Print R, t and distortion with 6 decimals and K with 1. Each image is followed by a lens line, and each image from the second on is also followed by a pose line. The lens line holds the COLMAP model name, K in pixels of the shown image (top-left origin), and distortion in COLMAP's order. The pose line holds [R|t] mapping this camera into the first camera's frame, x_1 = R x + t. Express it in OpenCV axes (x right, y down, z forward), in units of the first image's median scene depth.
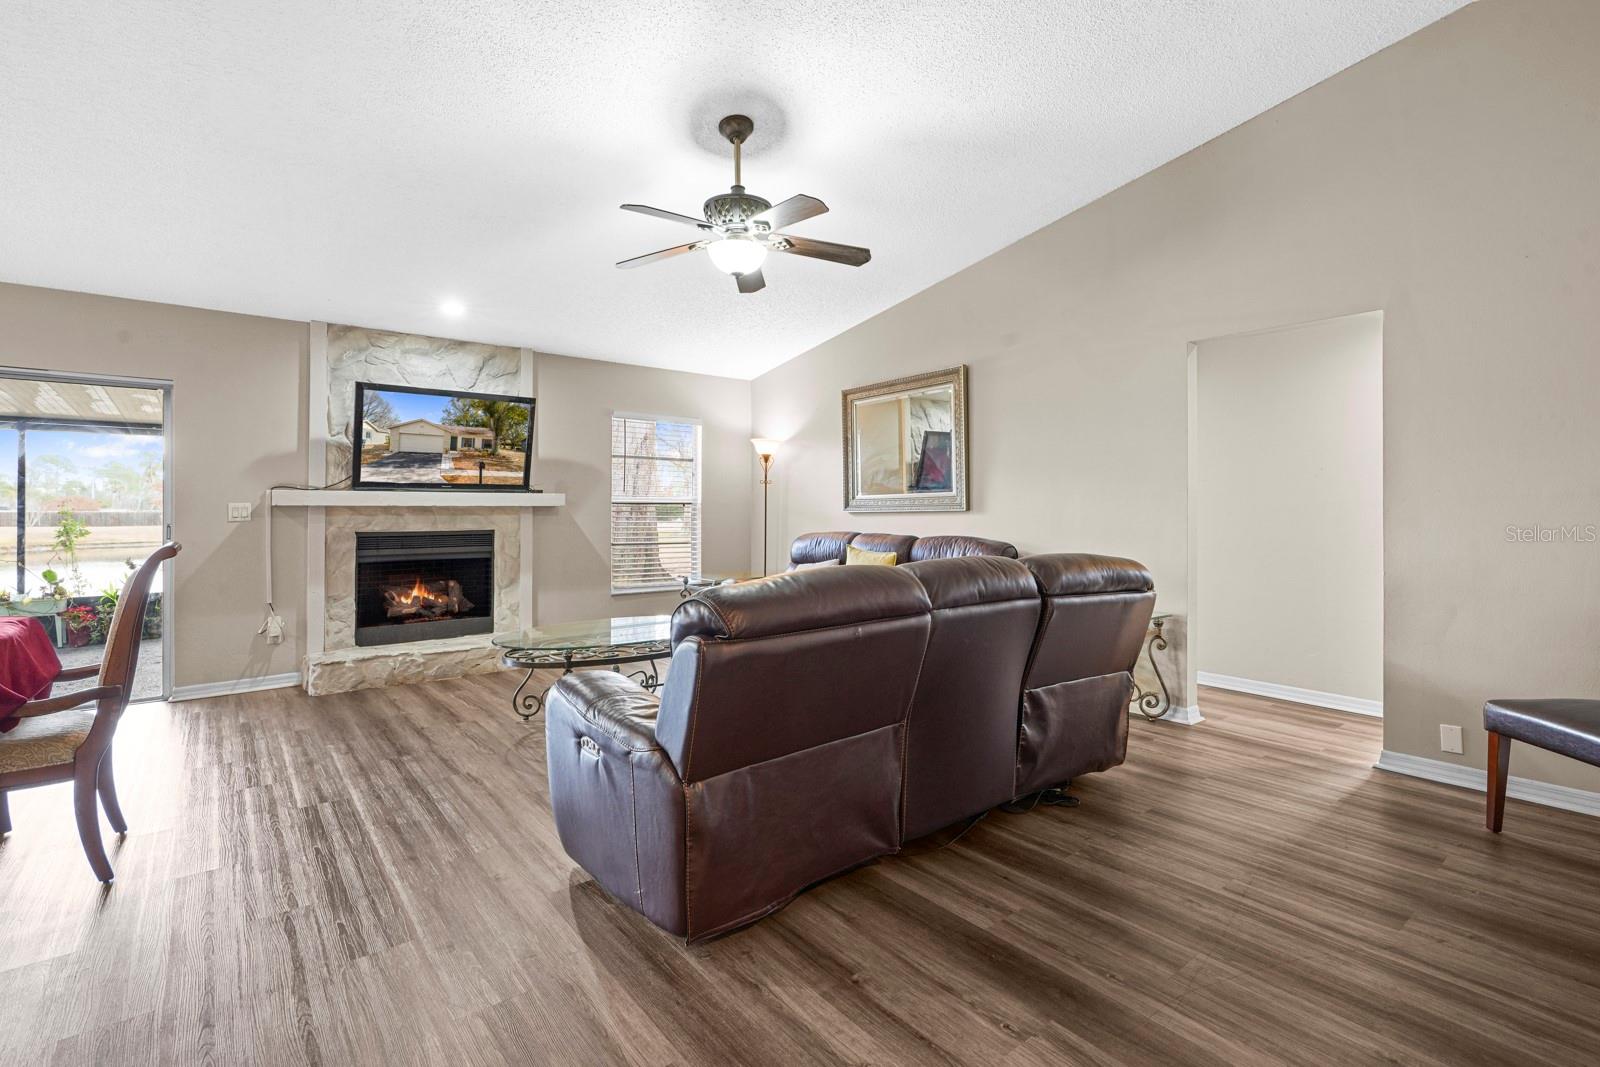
lens RADIAL K [[740.2, 0, 781.7], [0, 740.2, 512.5], [0, 0, 1]] dist [-0.025286, 0.003928]
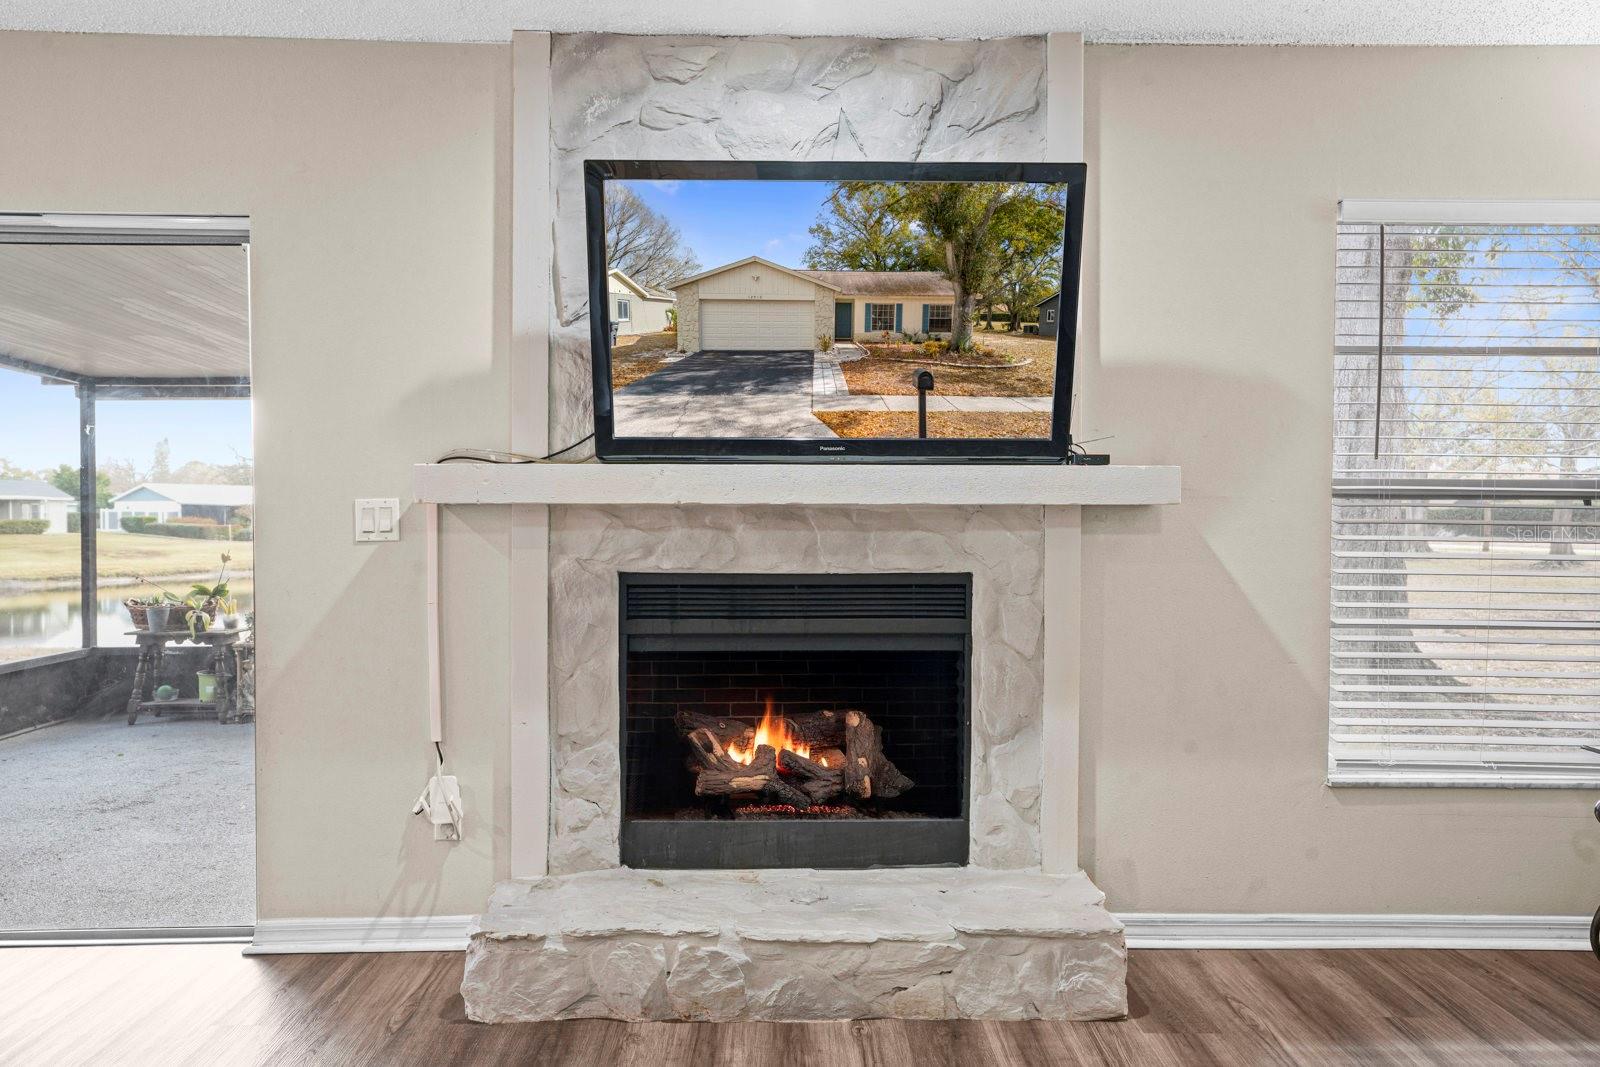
lens RADIAL K [[1135.8, 0, 815.6], [0, 1135.8, 519.2], [0, 0, 1]] dist [0.018934, 0.003224]
pose [[0.794343, 0.004326, -0.607454, -0.130280], [-0.002721, 0.999990, 0.003564, -0.003010], [0.607463, -0.001178, 0.794347, 0.563349]]
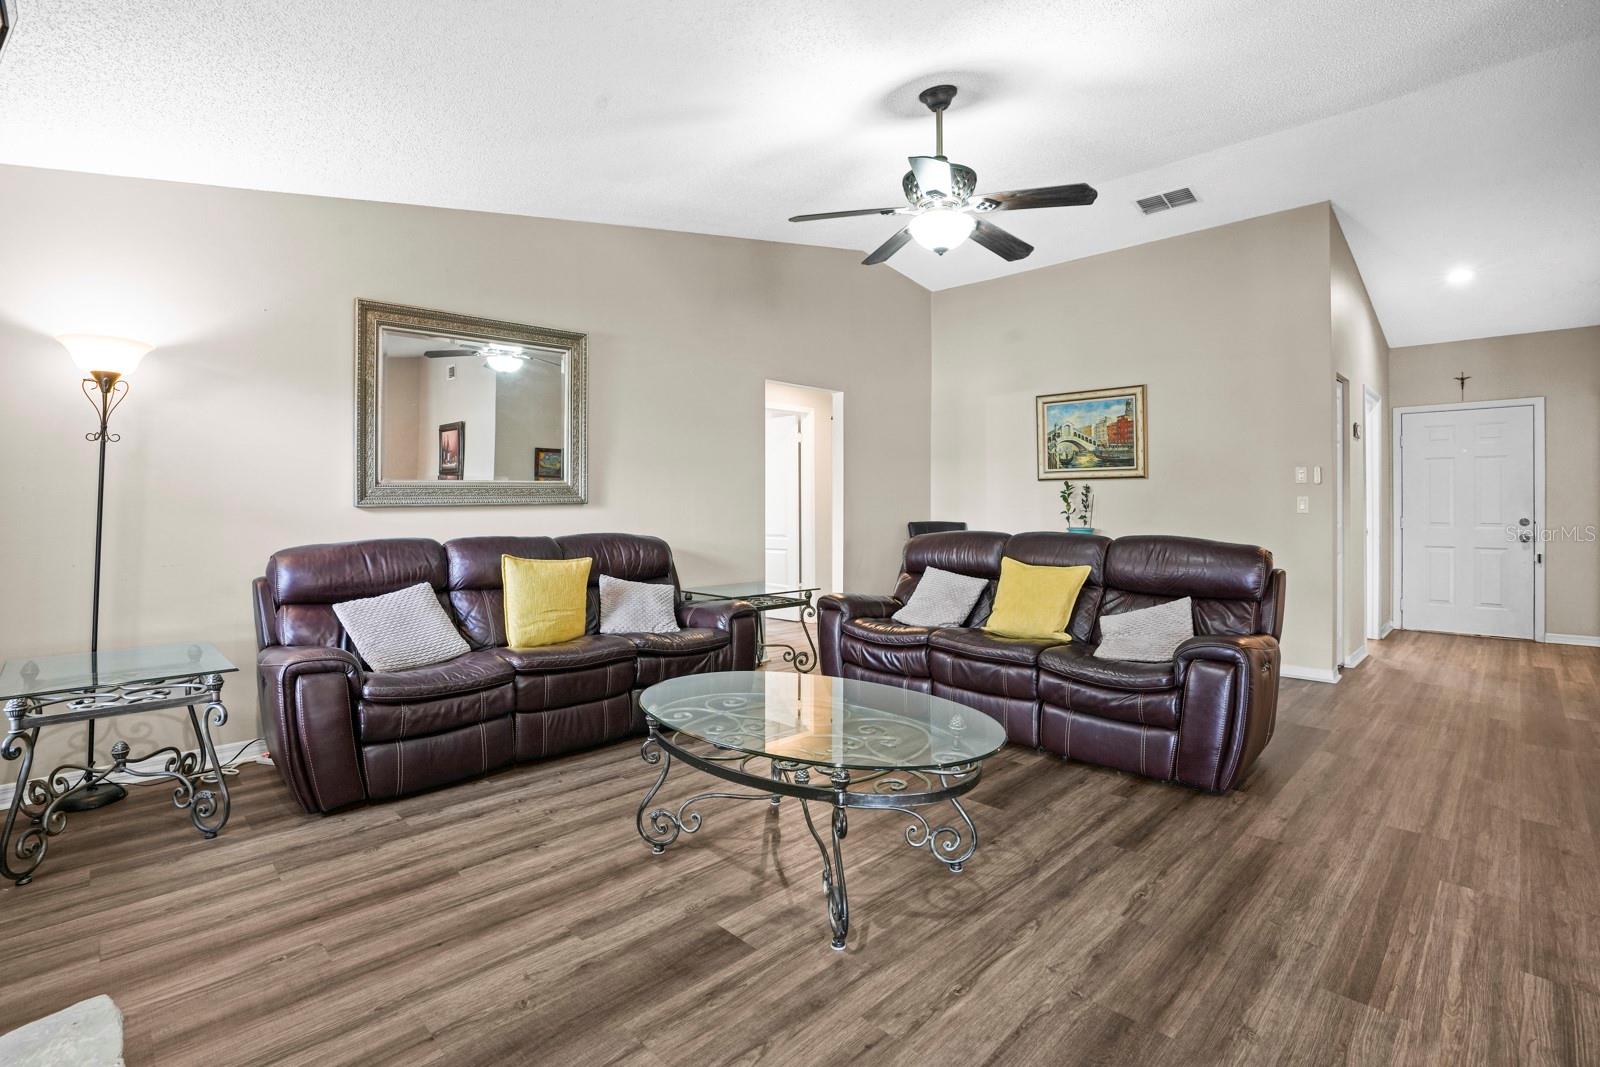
lens RADIAL K [[740.2, 0, 803.1], [0, 740.2, 500.8], [0, 0, 1]] dist [-0.025286, 0.003928]
pose [[-0.140288, 0.008126, 0.990077, -0.611349], [0.006233, 0.999954, -0.007323, 0.002112], [-0.990091, 0.005144, -0.140333, 0.822176]]
